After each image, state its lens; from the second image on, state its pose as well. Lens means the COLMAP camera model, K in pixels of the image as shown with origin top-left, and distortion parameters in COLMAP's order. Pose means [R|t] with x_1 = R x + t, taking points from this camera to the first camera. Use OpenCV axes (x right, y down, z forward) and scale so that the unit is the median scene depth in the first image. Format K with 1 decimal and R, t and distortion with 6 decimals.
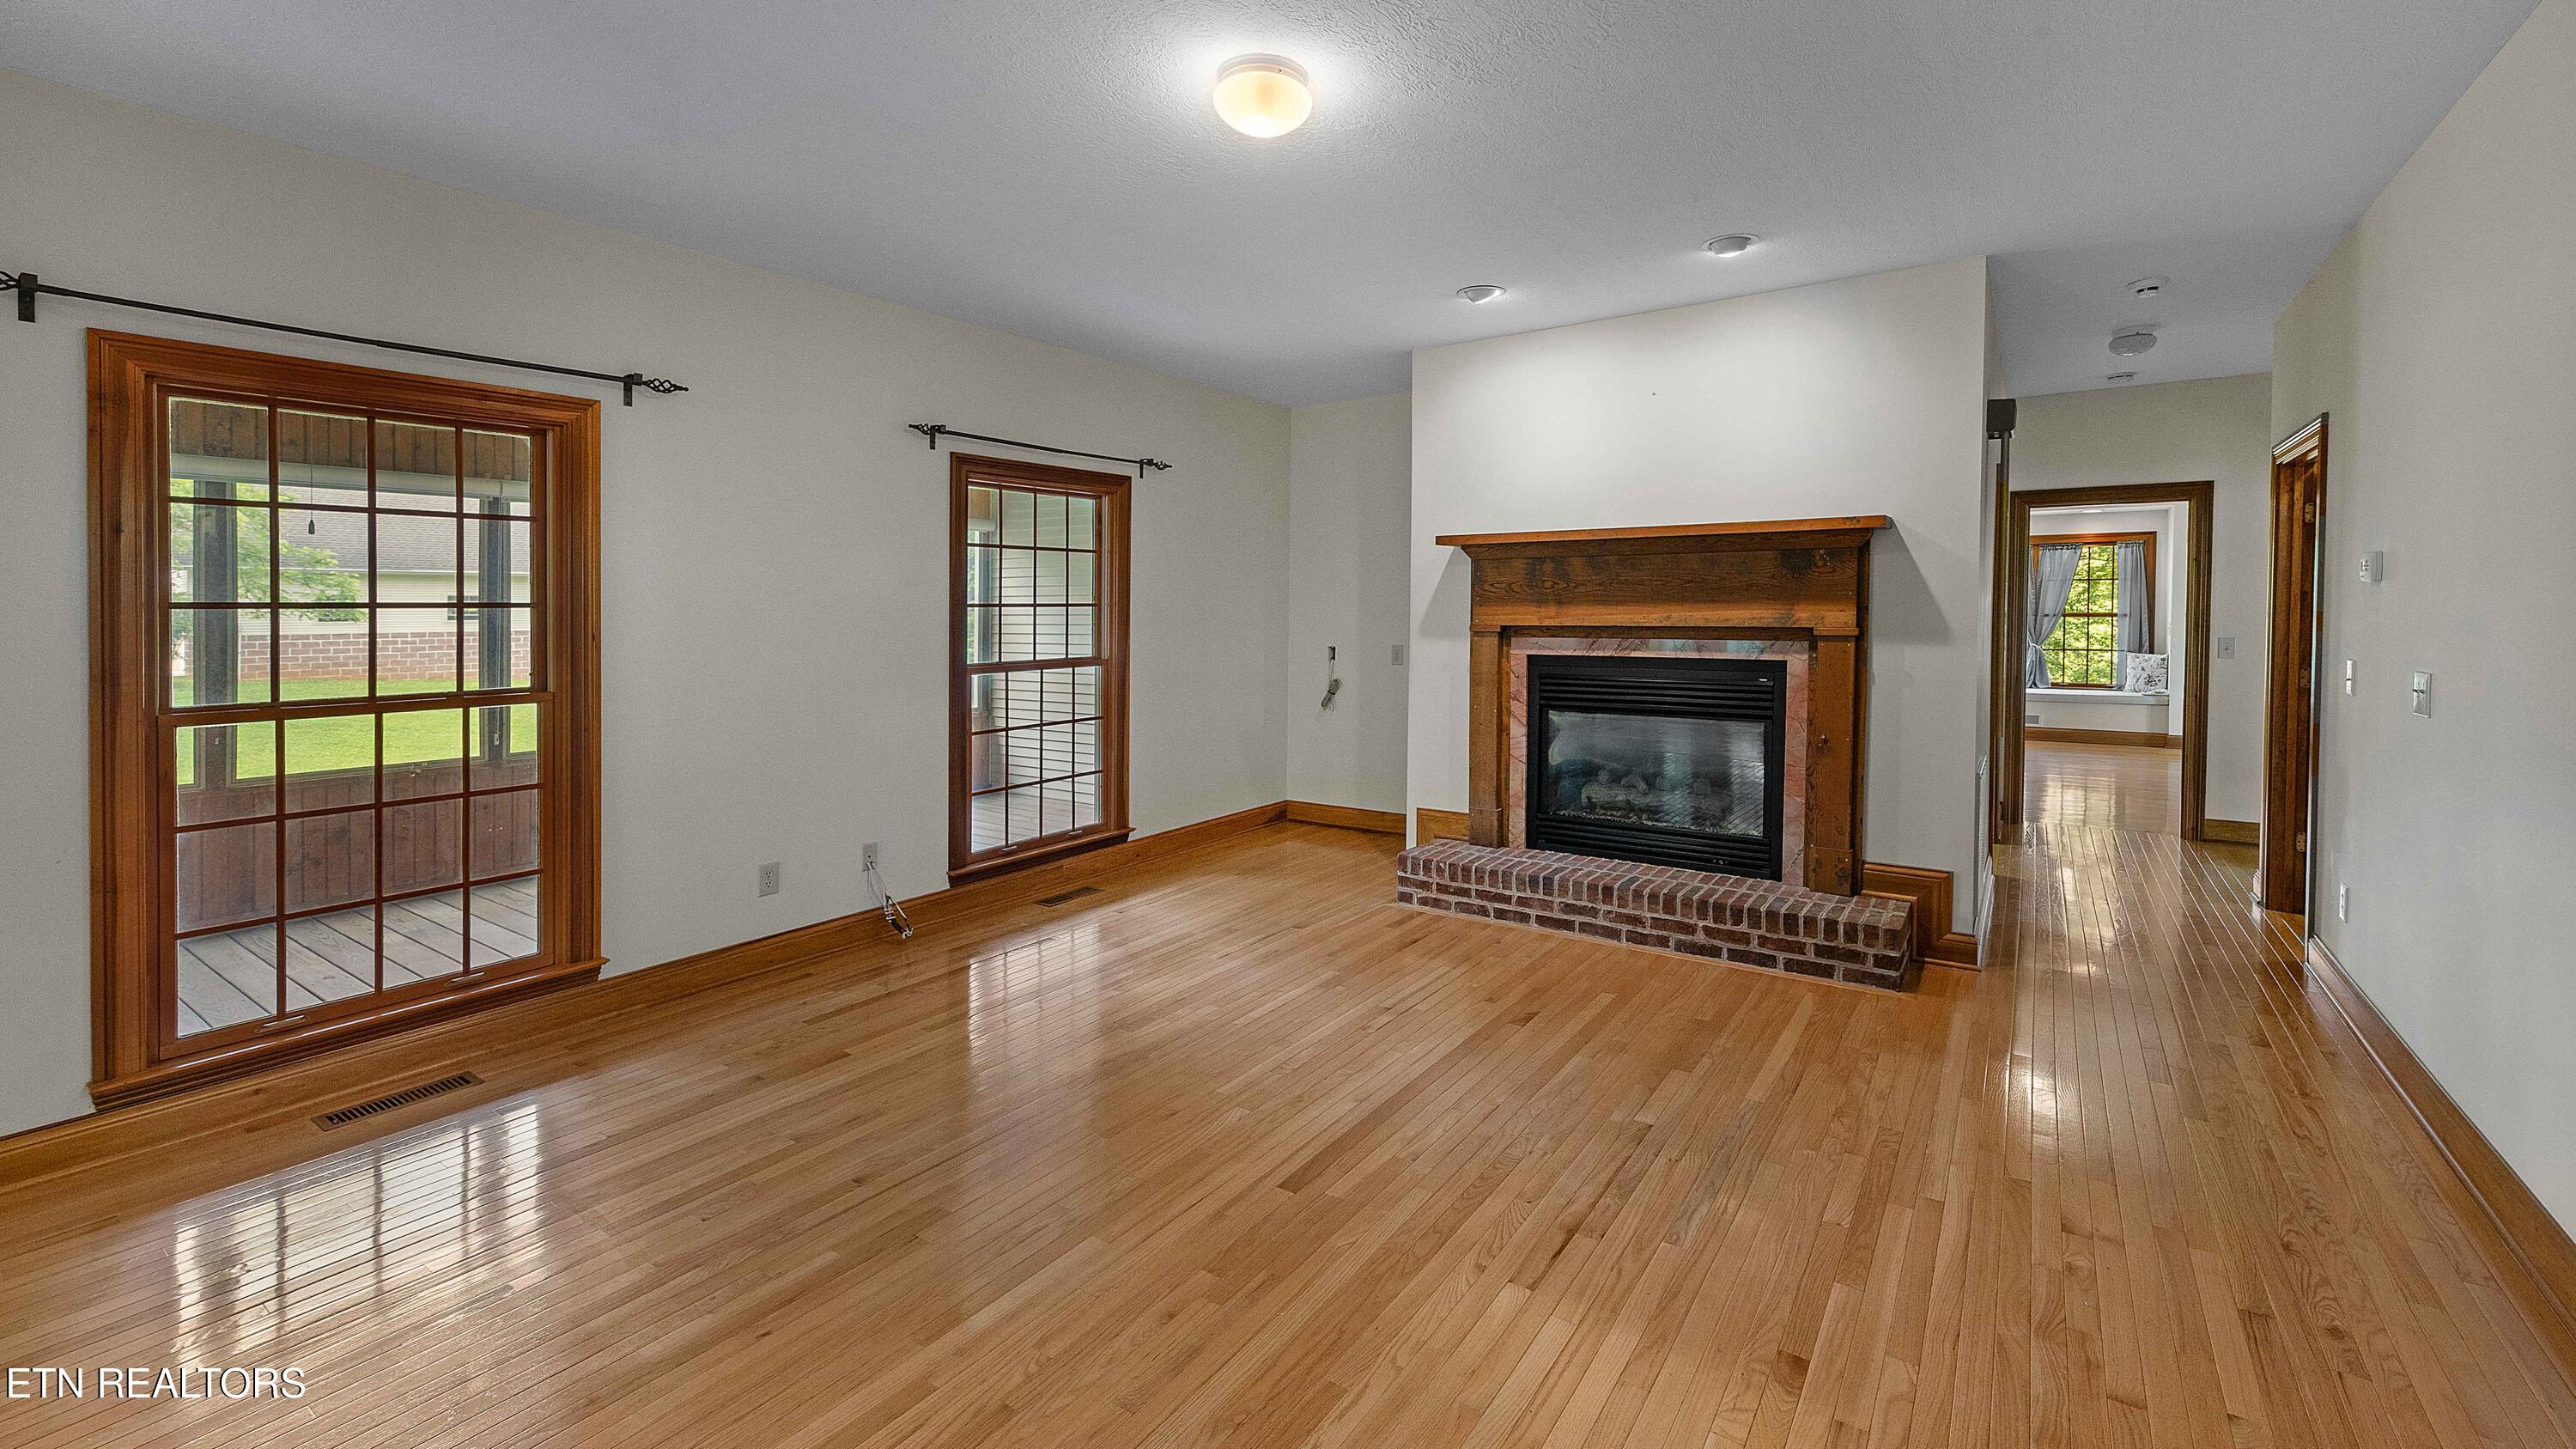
lens RADIAL K [[1011.0, 0, 1434.6], [0, 1011.0, 626.6], [0, 0, 1]] dist [0.000191, 0.000062]
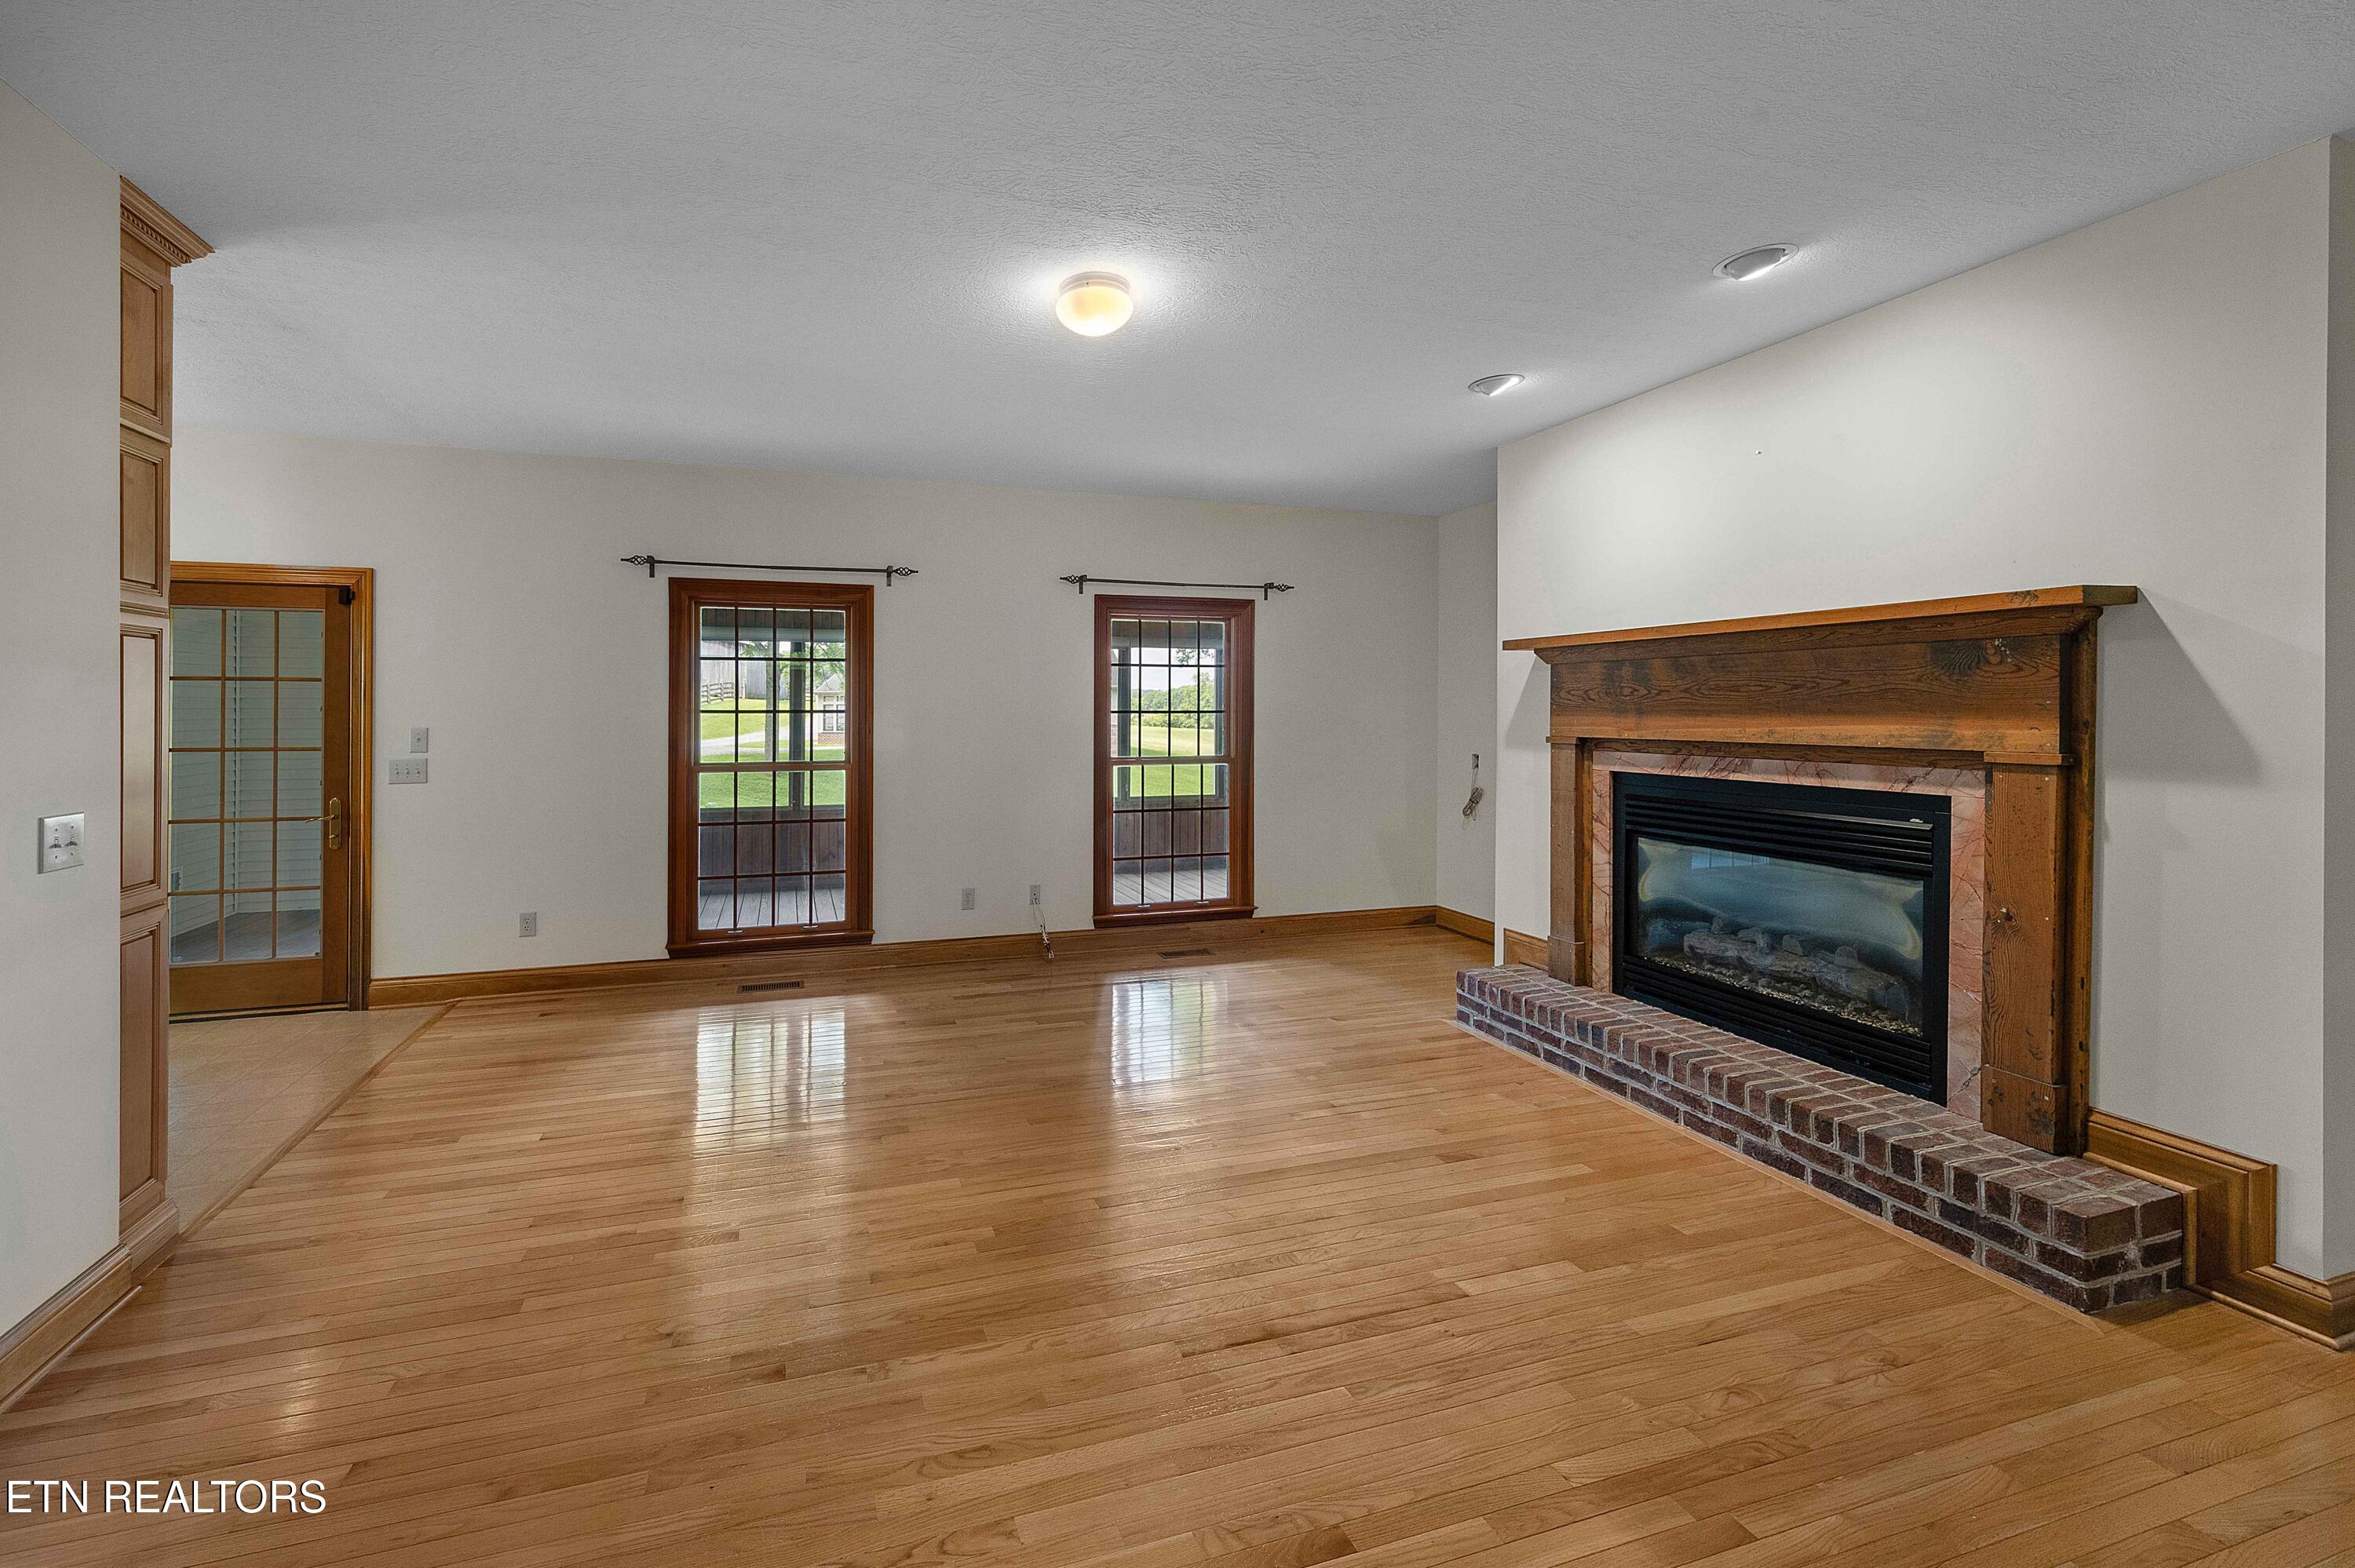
lens RADIAL K [[945.4, 0, 1053.4], [0, 945.4, 708.3], [0, 0, 1]] dist [0.002150, -0.000637]
pose [[0.728276, 0.003230, -0.685276, 0.337374], [-0.017033, 0.999765, -0.013390, -0.008443], [0.685072, 0.021424, 0.728160, 0.077905]]
